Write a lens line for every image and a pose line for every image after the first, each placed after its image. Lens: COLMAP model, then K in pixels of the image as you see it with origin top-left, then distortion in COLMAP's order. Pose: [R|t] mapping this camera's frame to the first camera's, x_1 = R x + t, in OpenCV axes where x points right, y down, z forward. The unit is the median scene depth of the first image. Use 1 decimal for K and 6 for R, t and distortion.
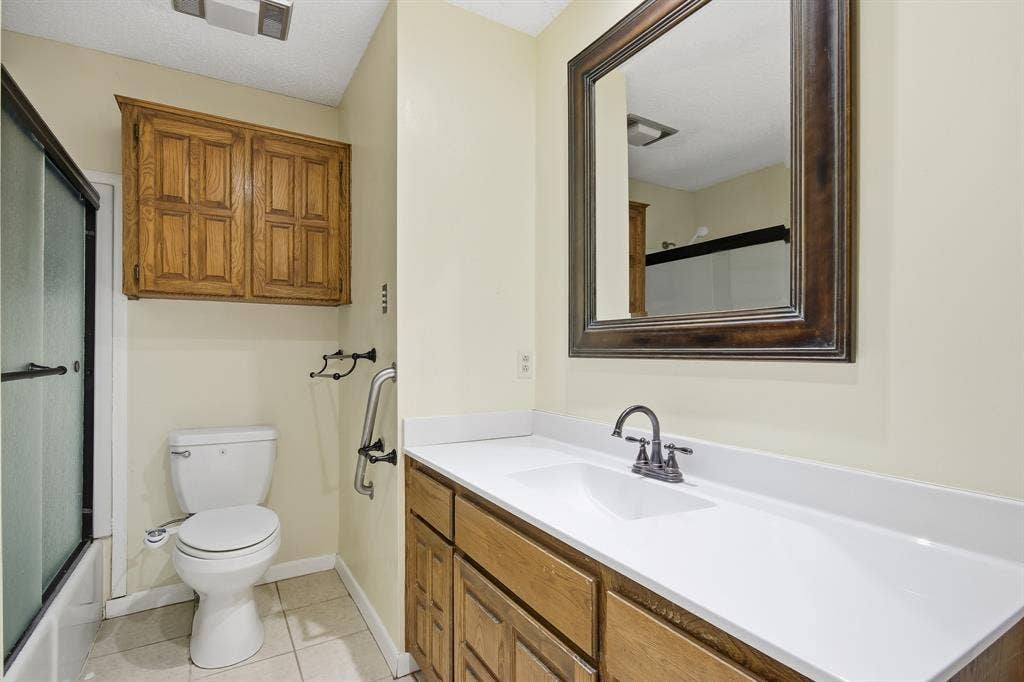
lens RADIAL K [[496.9, 0, 510.1], [0, 496.9, 350.7], [0, 0, 1]] dist [-0.003414, -0.000351]
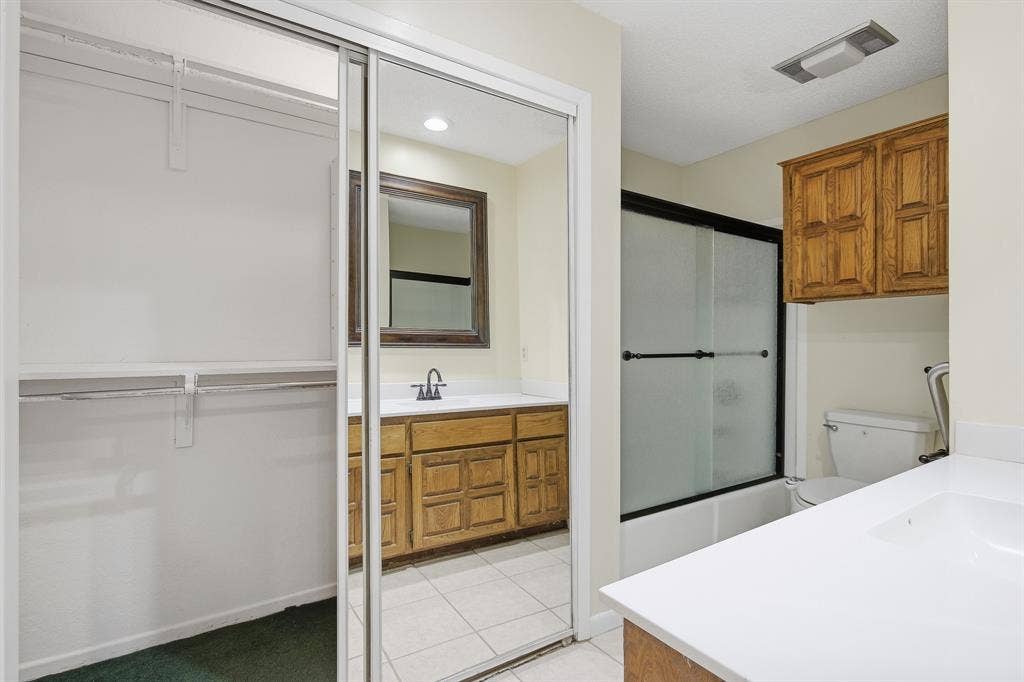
lens RADIAL K [[496.9, 0, 511.0], [0, 496.9, 341.9], [0, 0, 1]] dist [-0.003414, -0.000351]
pose [[0.049217, -0.002172, -0.998786, 0.531052], [0.000999, 0.999997, -0.002126, -0.001098], [0.998788, -0.000893, 0.049219, 0.148917]]
